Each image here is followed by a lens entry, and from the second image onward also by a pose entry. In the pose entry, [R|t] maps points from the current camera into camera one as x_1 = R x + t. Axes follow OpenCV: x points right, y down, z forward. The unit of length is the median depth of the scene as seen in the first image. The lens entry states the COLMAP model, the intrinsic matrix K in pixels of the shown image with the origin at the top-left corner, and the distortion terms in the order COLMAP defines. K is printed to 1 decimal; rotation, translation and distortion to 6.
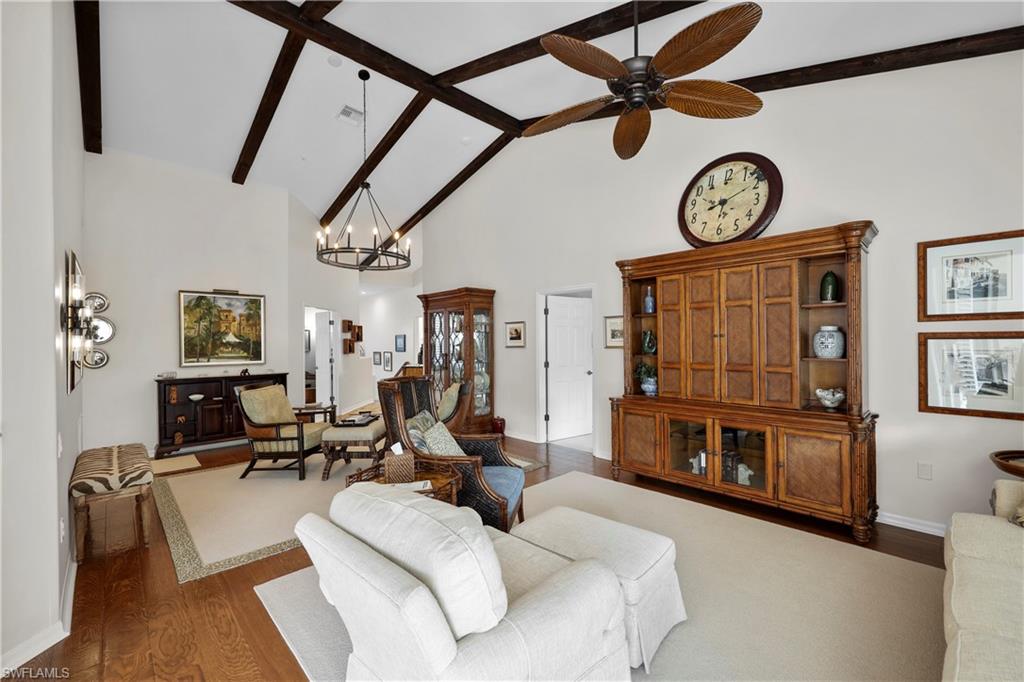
lens RADIAL K [[417.5, 0, 510.0], [0, 417.5, 343.5], [0, 0, 1]] dist [0.001183, 0.000366]
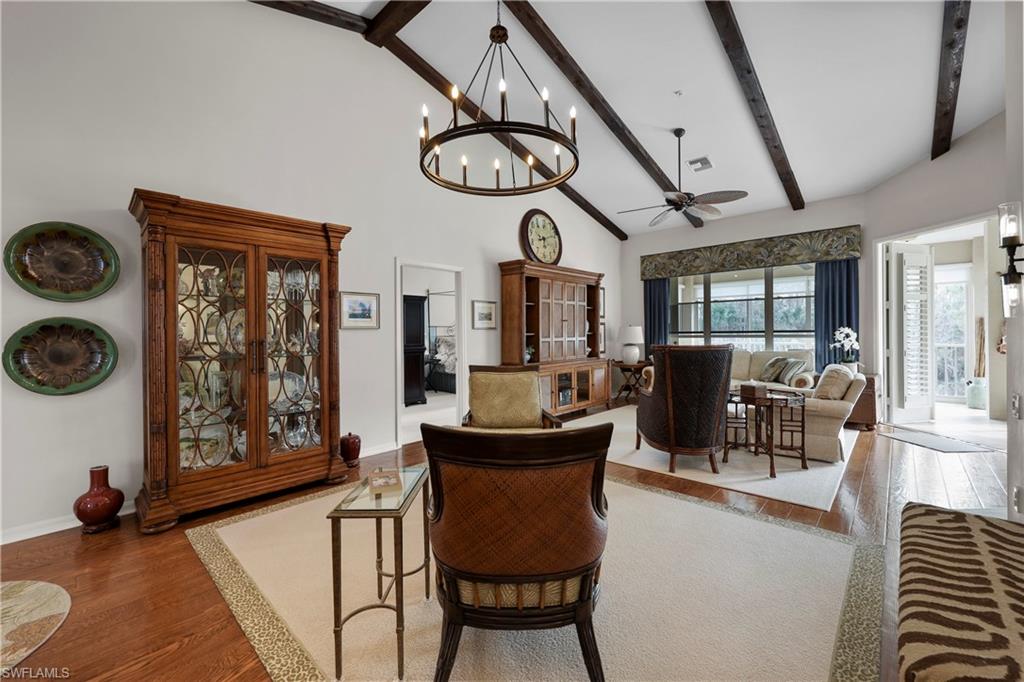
lens RADIAL K [[430.8, 0, 492.8], [0, 430.8, 331.6], [0, 0, 1]] dist [0.000819, 0.000197]
pose [[-0.054611, 0.006269, 0.998488, -1.186305], [0.007313, 0.999956, -0.005878, 0.032160], [-0.998481, 0.006981, -0.054655, 1.333413]]
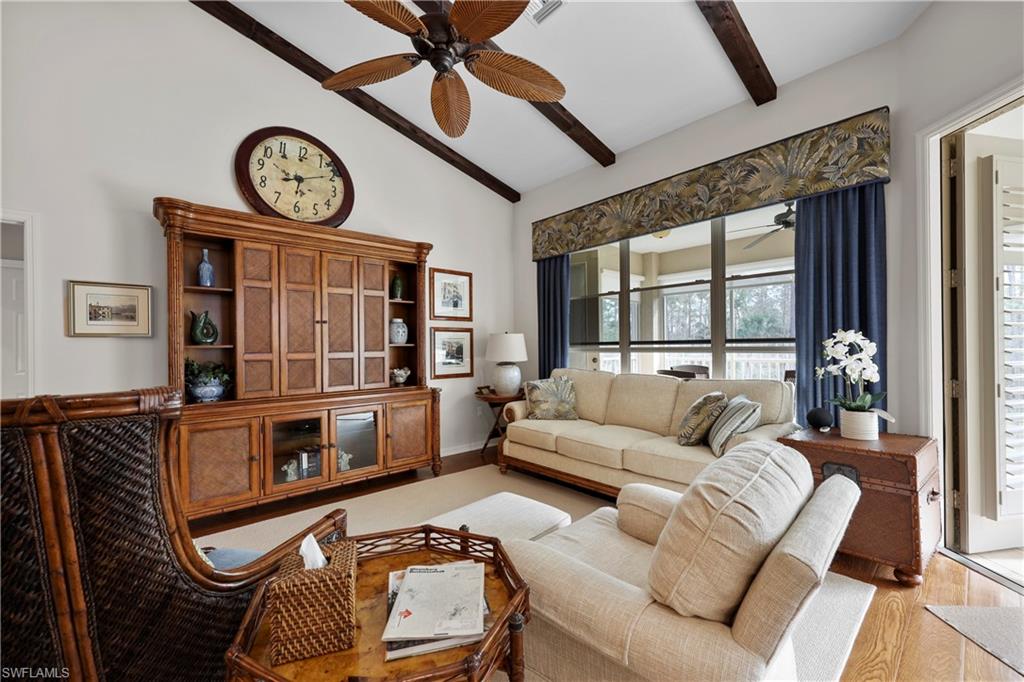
lens RADIAL K [[417.5, 0, 510.0], [0, 417.5, 343.5], [0, 0, 1]] dist [0.001183, 0.000366]
pose [[0.032220, 0.008153, 0.999448, -0.409300], [0.008355, 0.999930, -0.008426, 0.038996], [-0.999446, 0.008622, 0.032149, 0.522071]]
